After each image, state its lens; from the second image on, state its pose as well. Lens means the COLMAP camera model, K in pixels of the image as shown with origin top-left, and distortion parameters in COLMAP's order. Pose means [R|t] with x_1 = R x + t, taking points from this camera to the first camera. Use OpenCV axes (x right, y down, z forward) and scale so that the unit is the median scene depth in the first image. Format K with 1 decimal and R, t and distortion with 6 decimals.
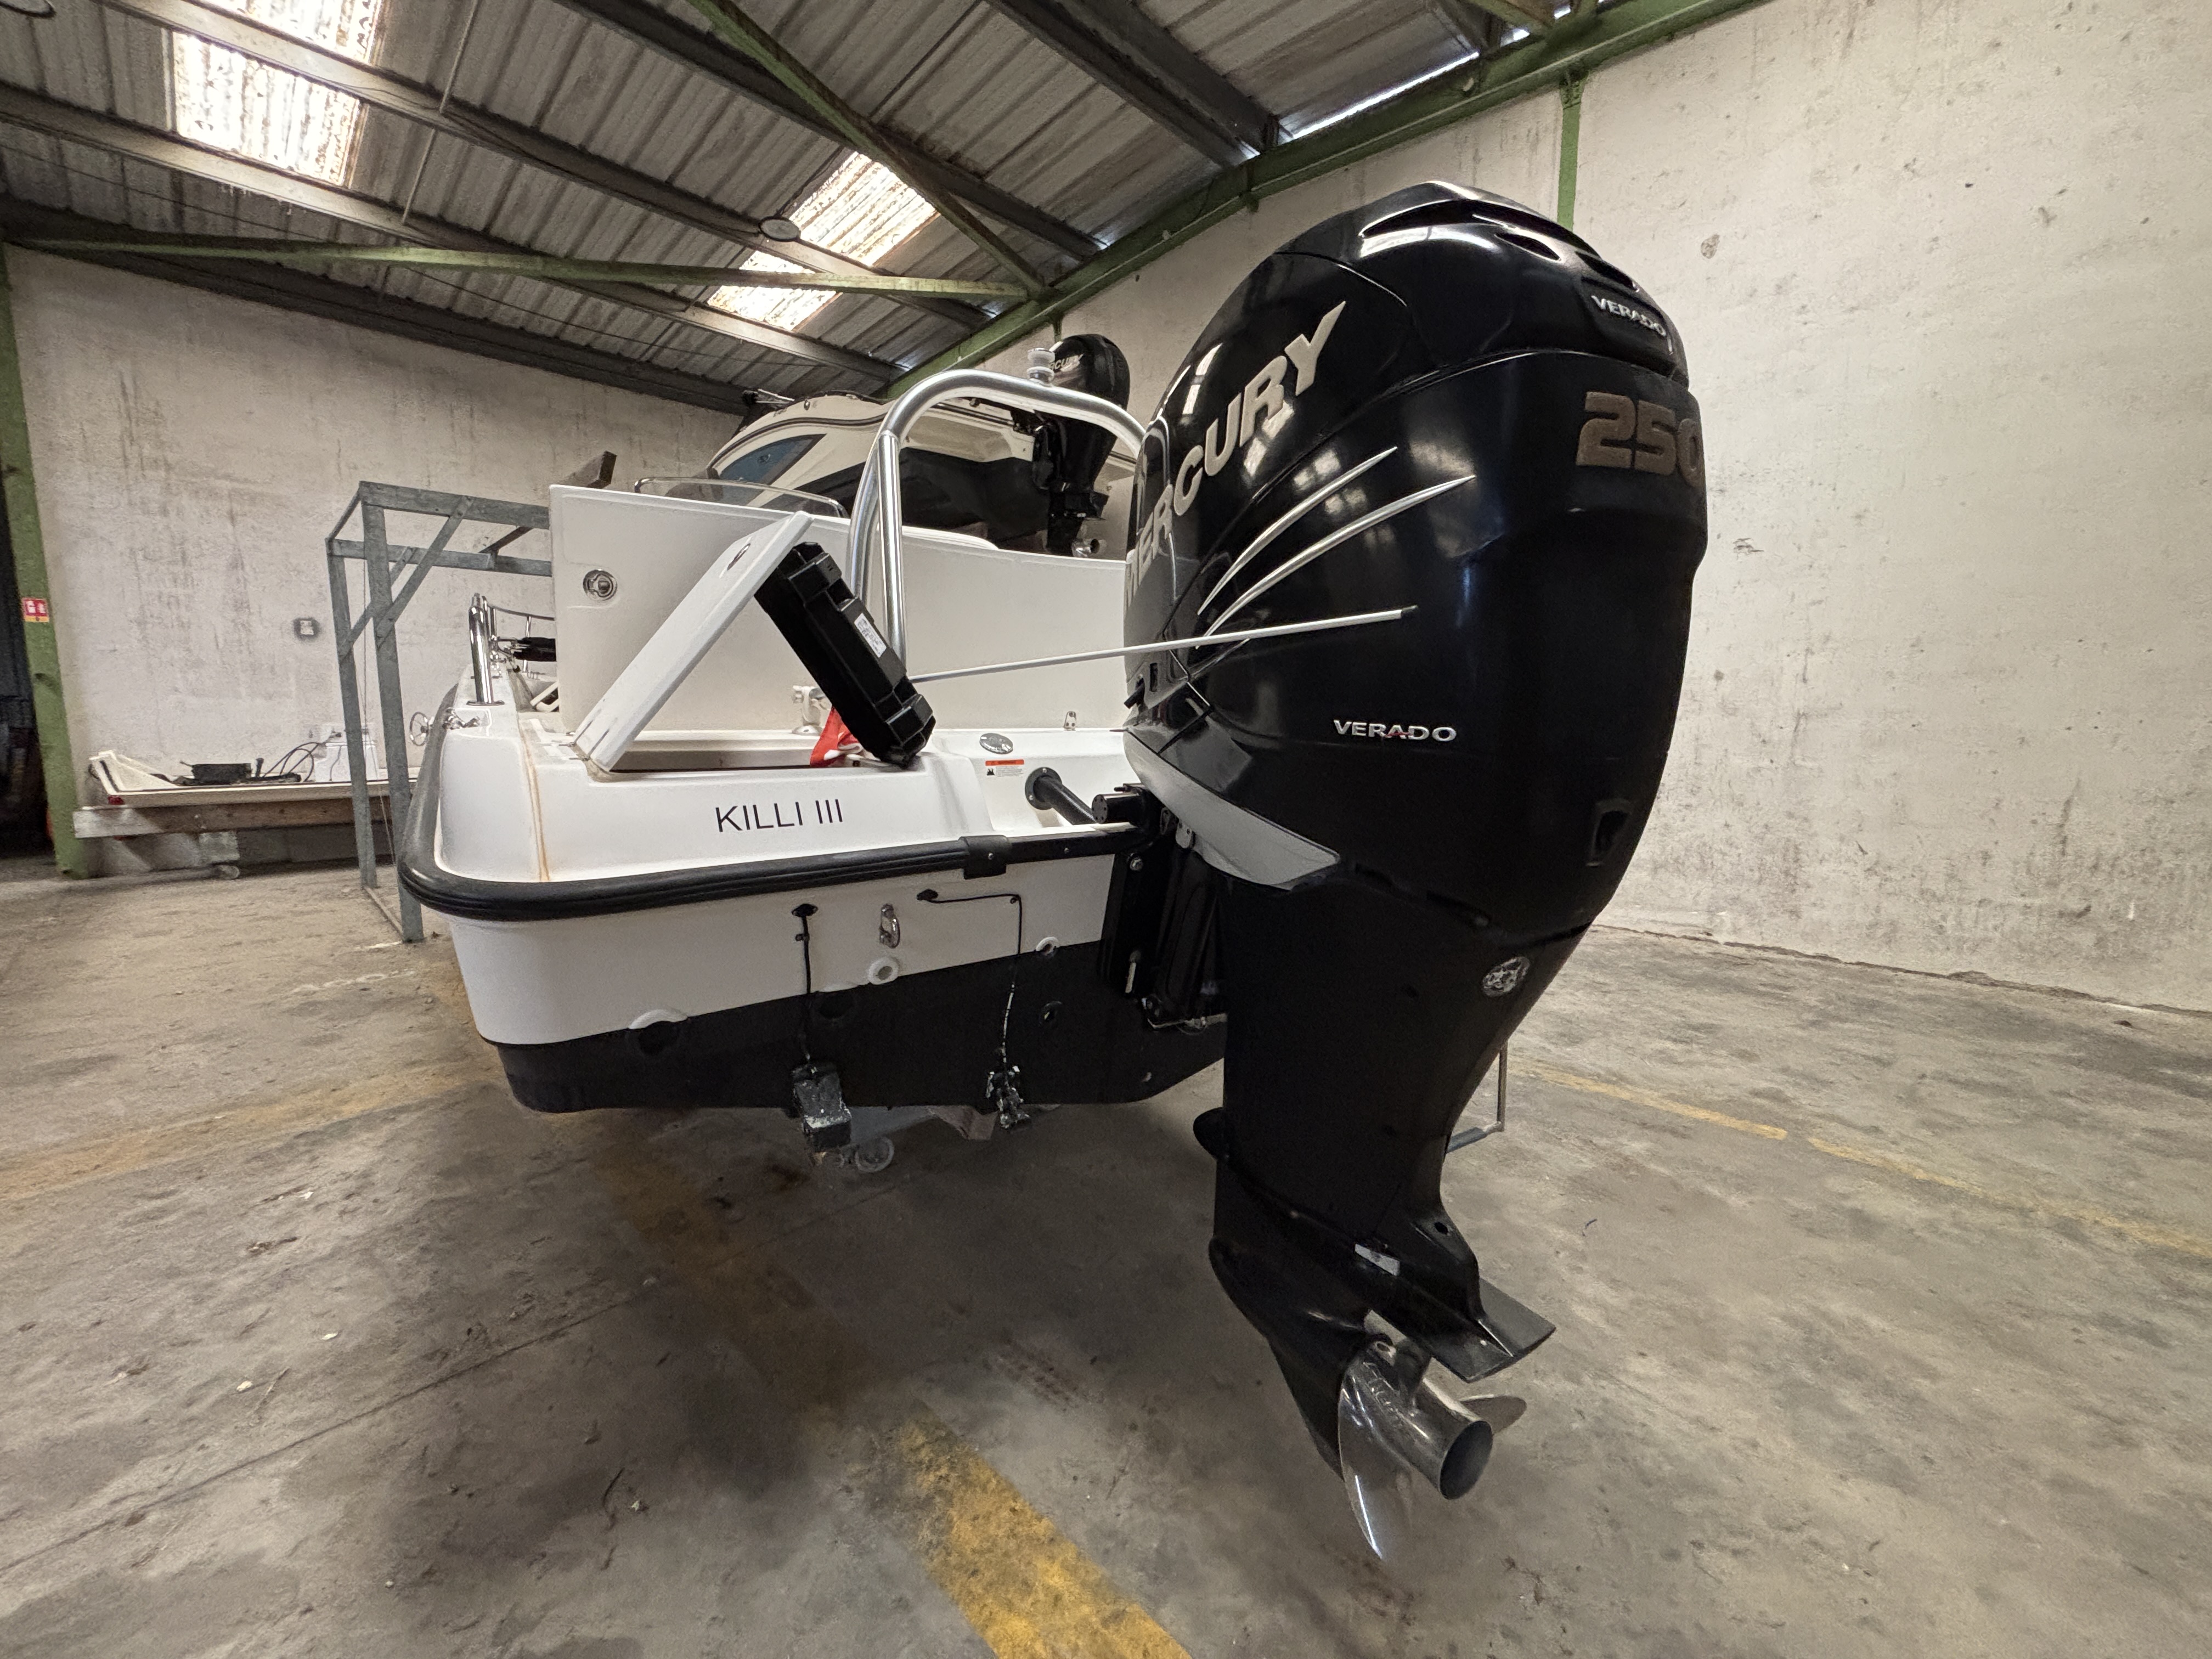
lens RADIAL K [[893.9, 0, 1101.1], [0, 893.9, 821.2], [0, 0, 1]] dist [0.000280, 0.000877]
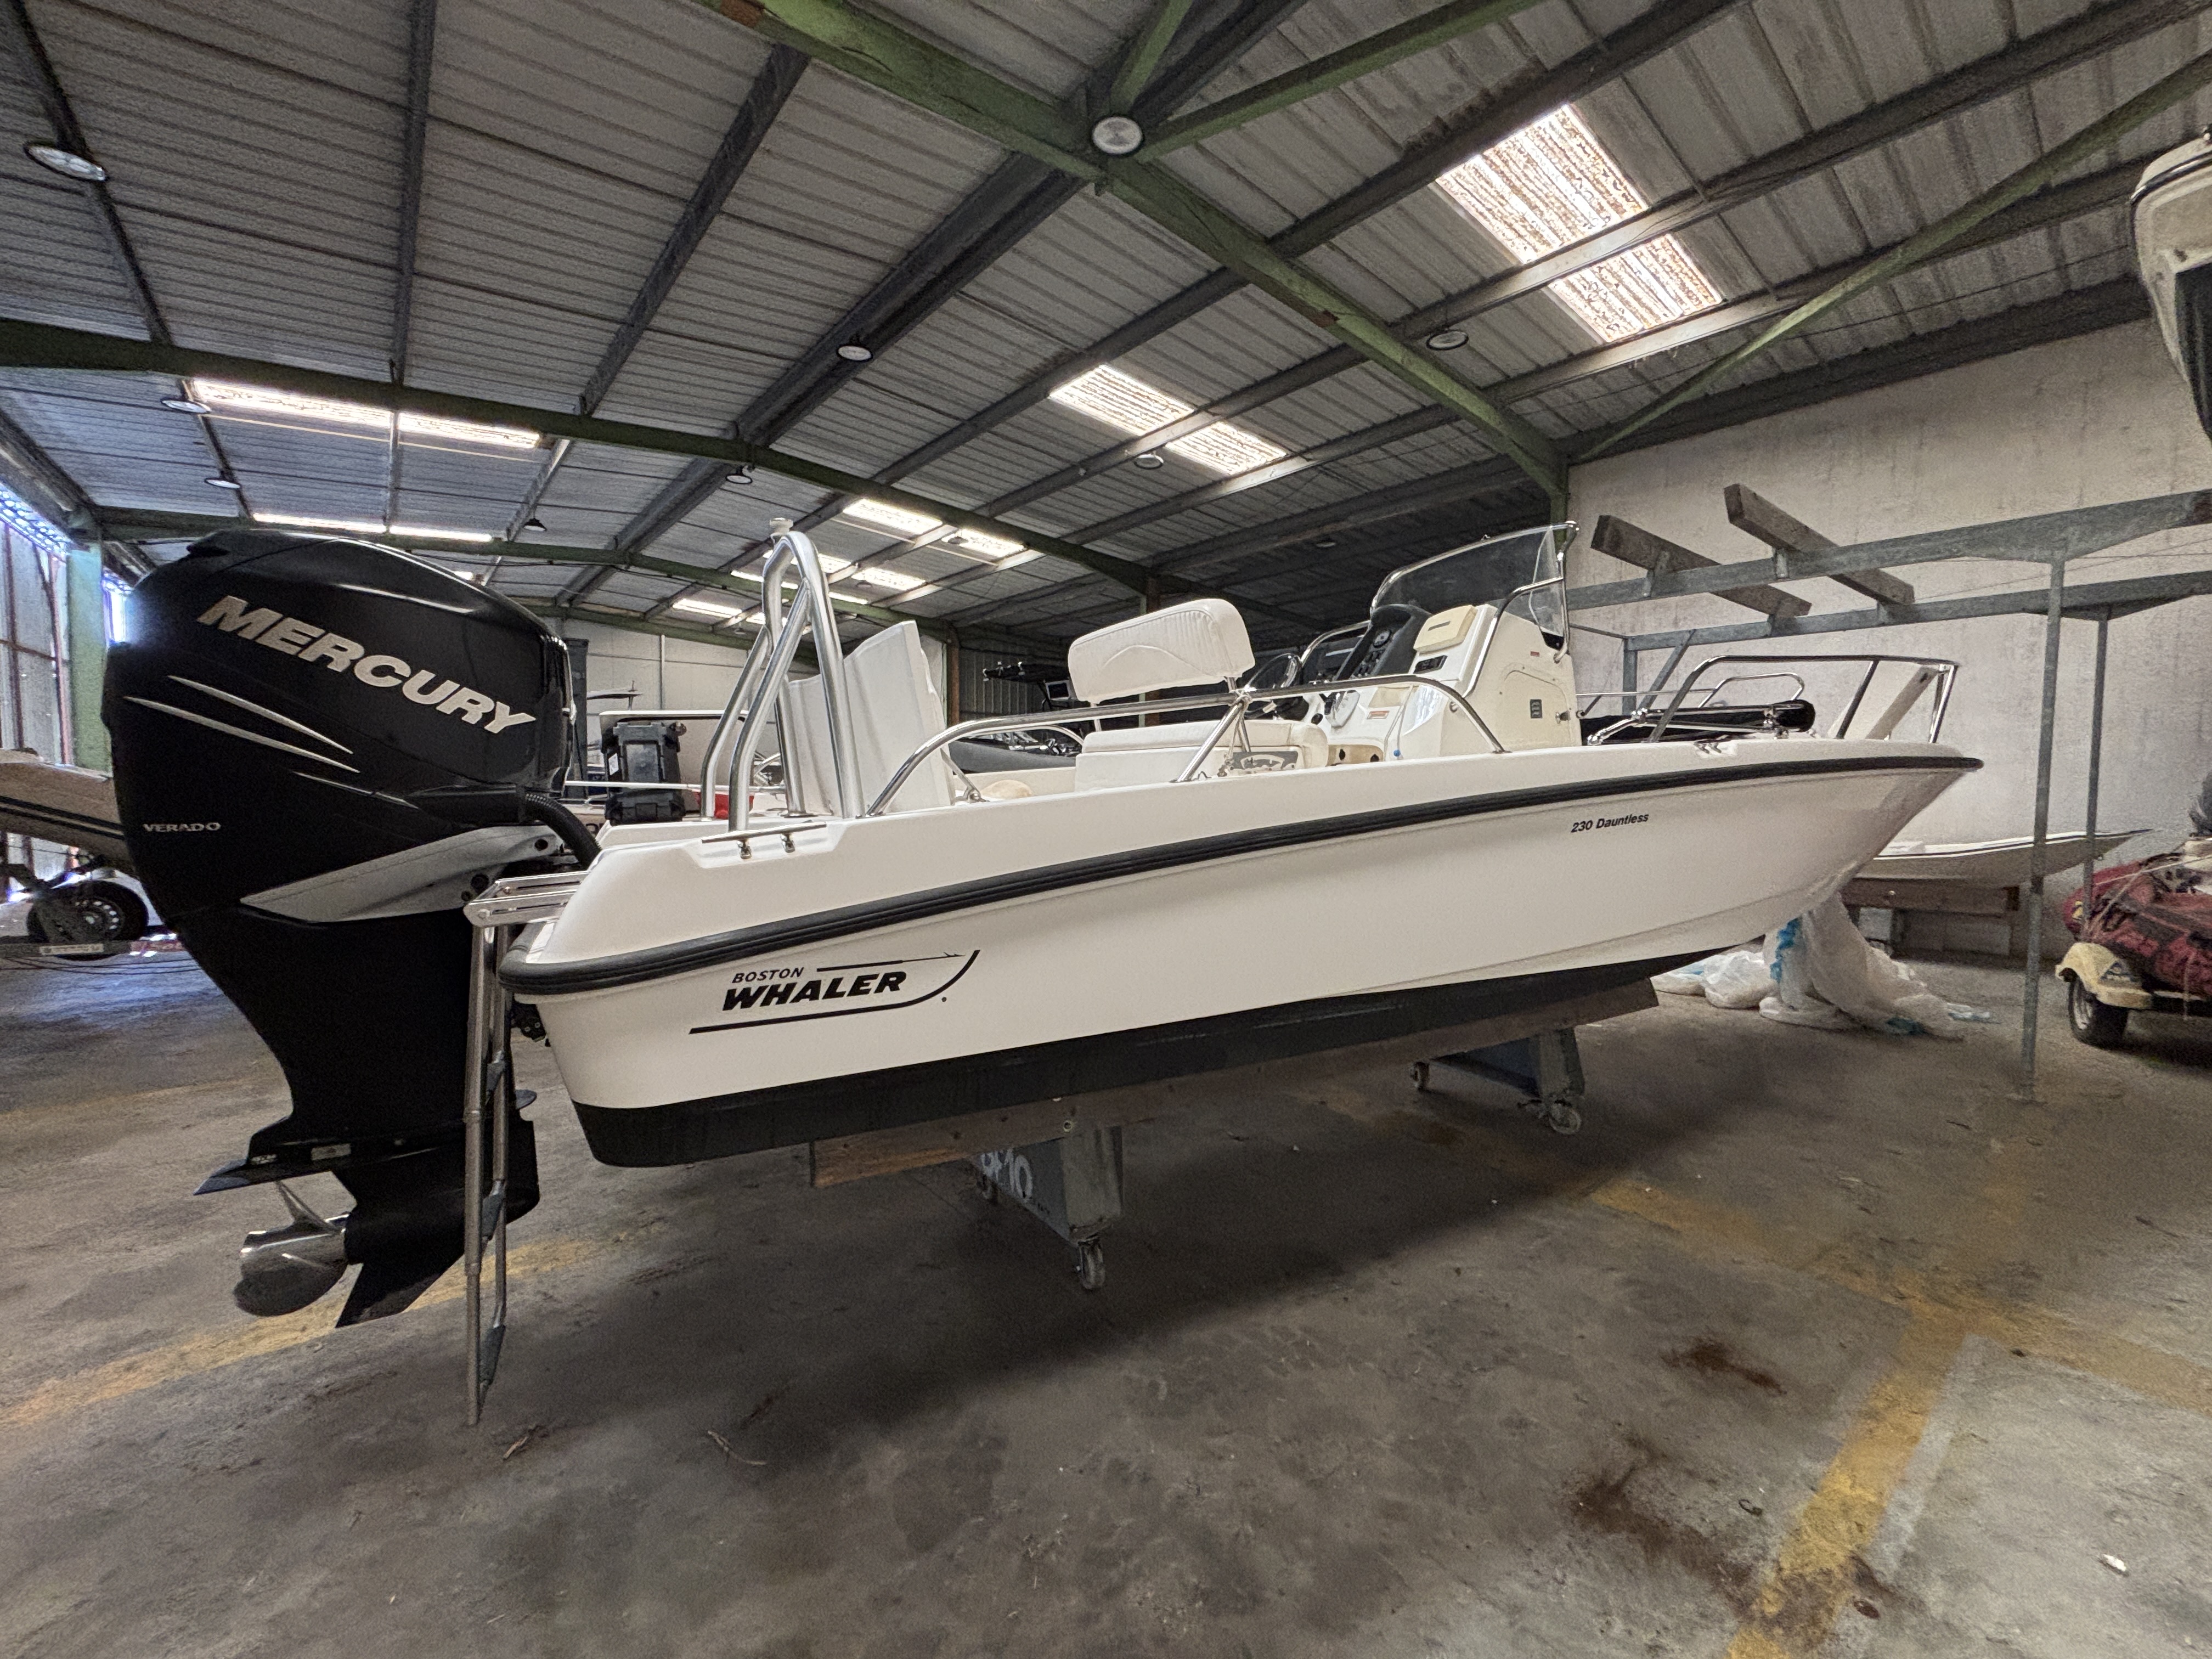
lens RADIAL K [[895.0, 0, 1101.8], [0, 895.0, 819.6], [0, 0, 1]] dist [-0.000382, 0.001077]
pose [[-0.103993, 0.043737, -0.993616, 0.336311], [-0.121745, 0.990960, 0.056362, -0.068073], [0.987099, 0.126829, -0.097728, 0.471664]]
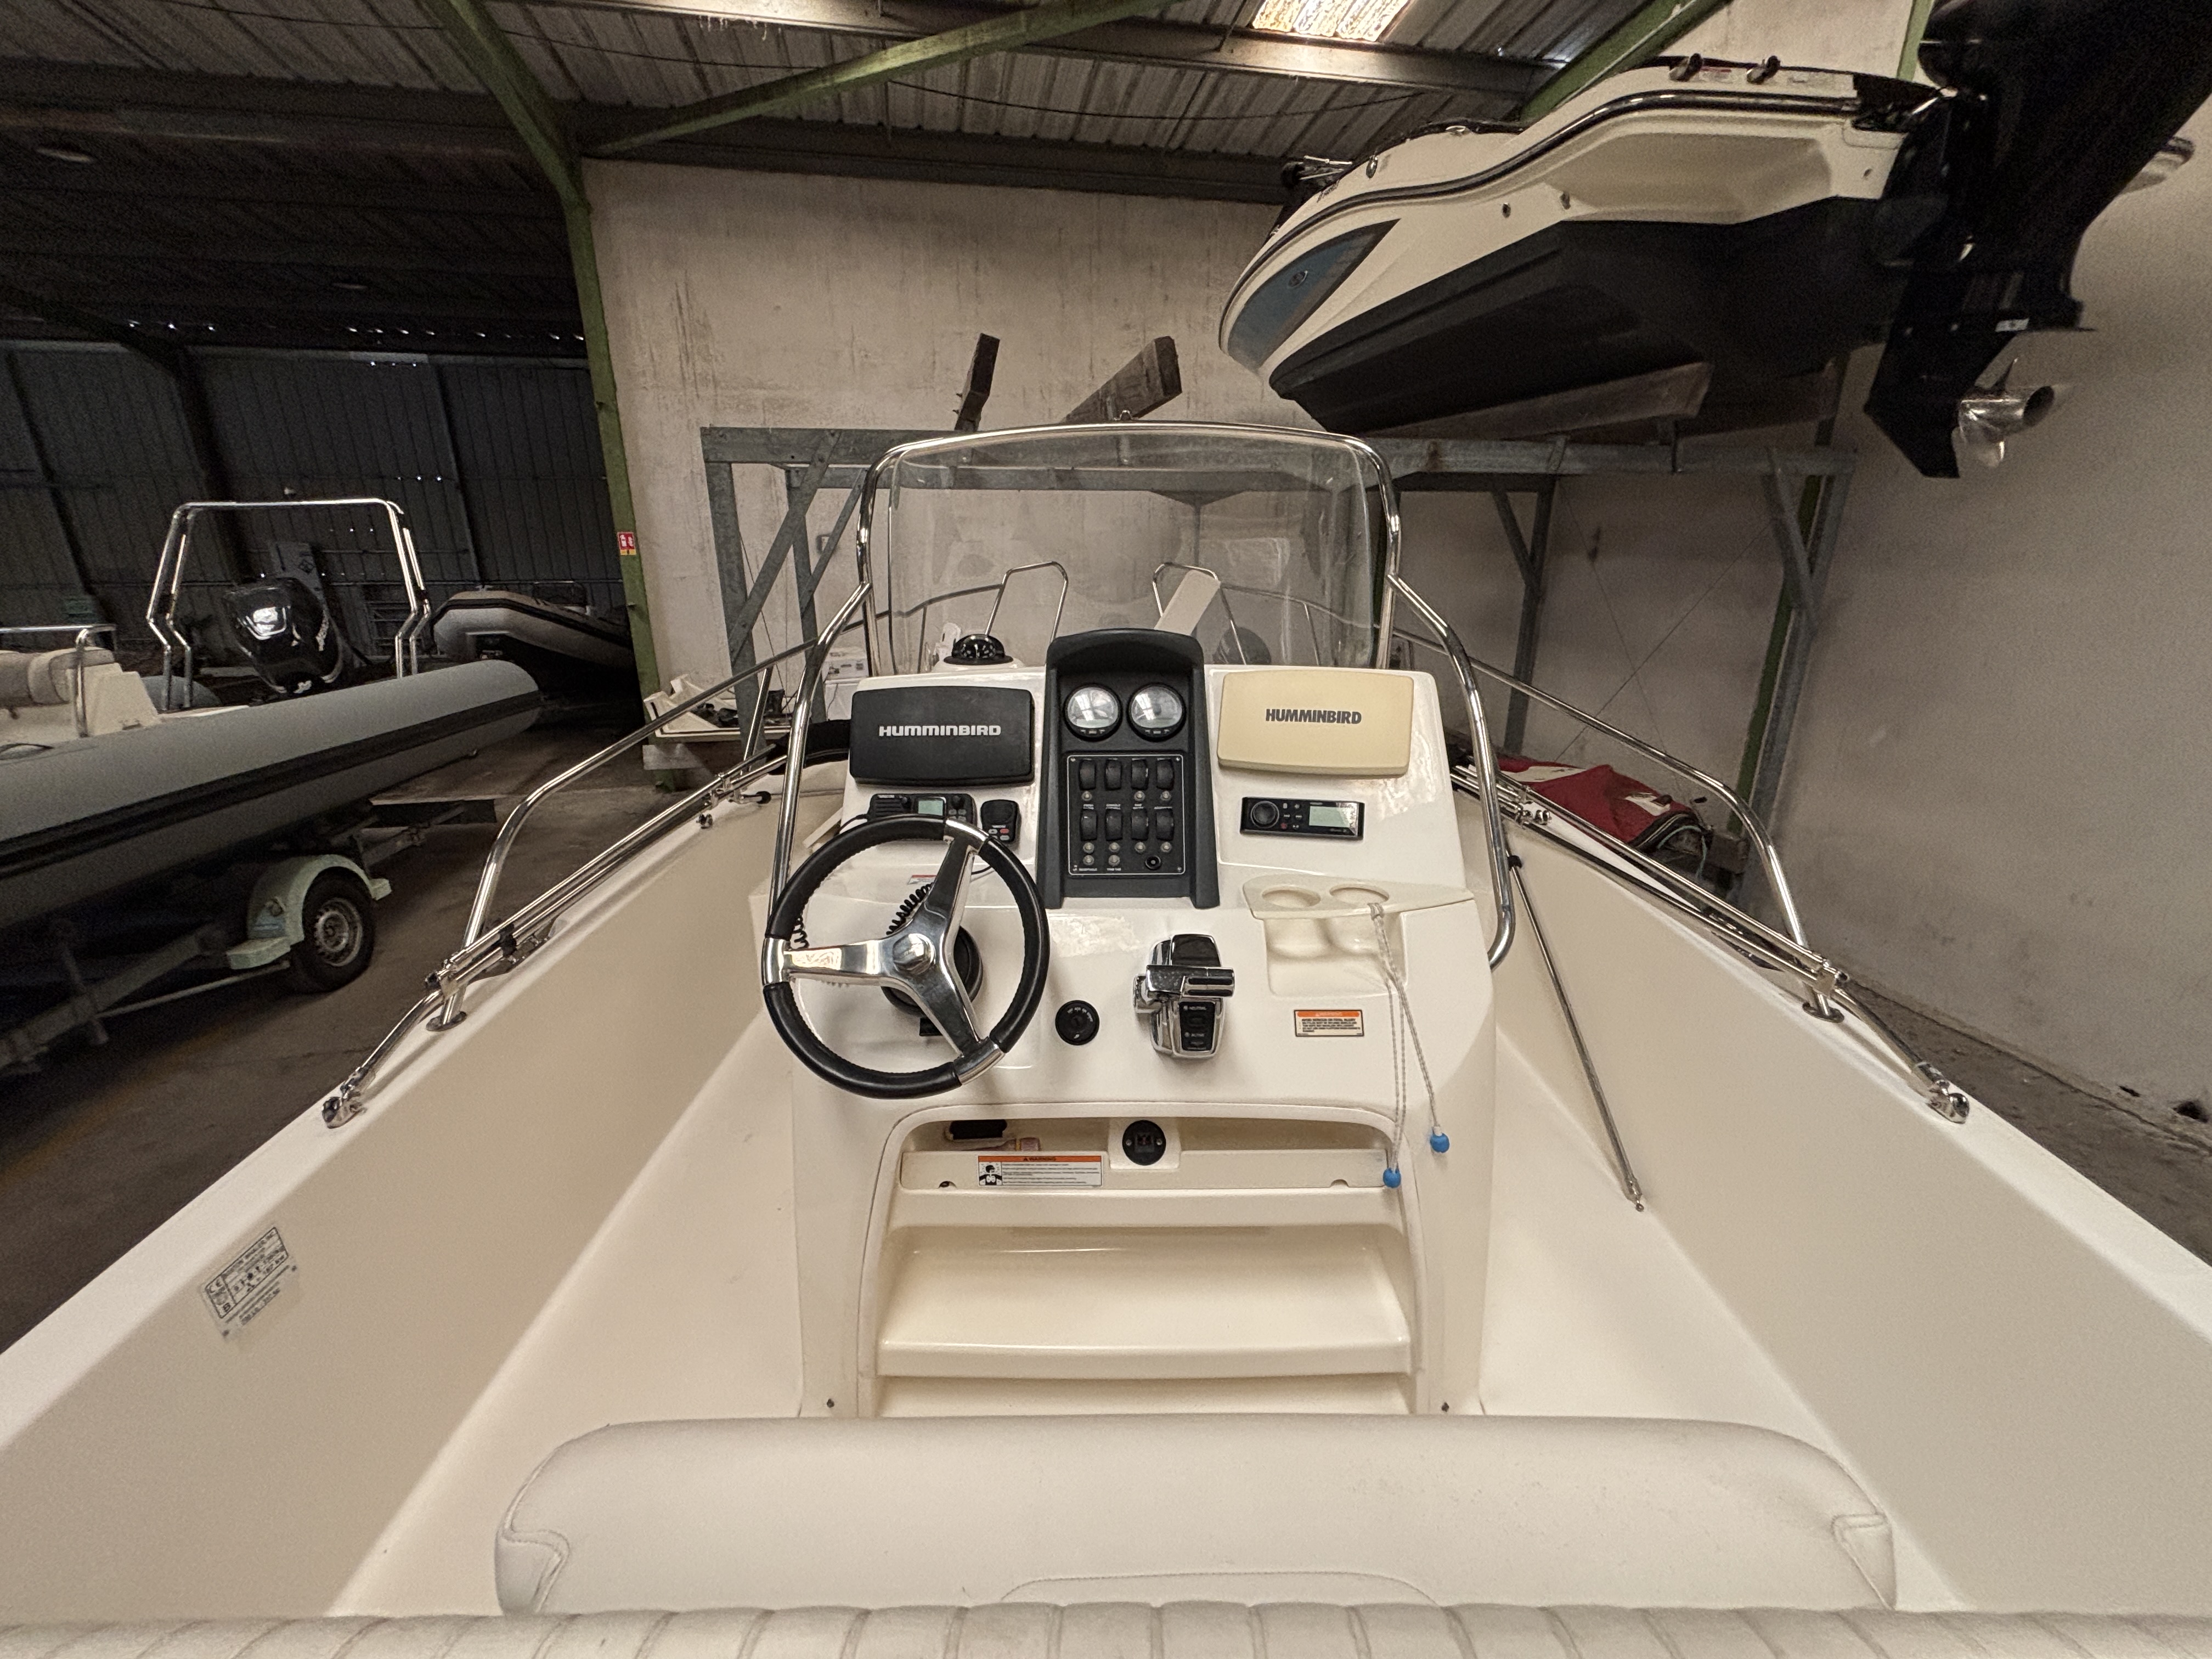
lens RADIAL K [[895.9, 0, 1098.9], [0, 895.9, 821.1], [0, 0, 1]] dist [0.000440, -0.000343]
pose [[0.830976, 0.168788, -0.530085, -0.110304], [-0.062537, 0.975164, 0.212474, -0.184197], [0.552783, -0.143411, 0.820893, 0.409235]]
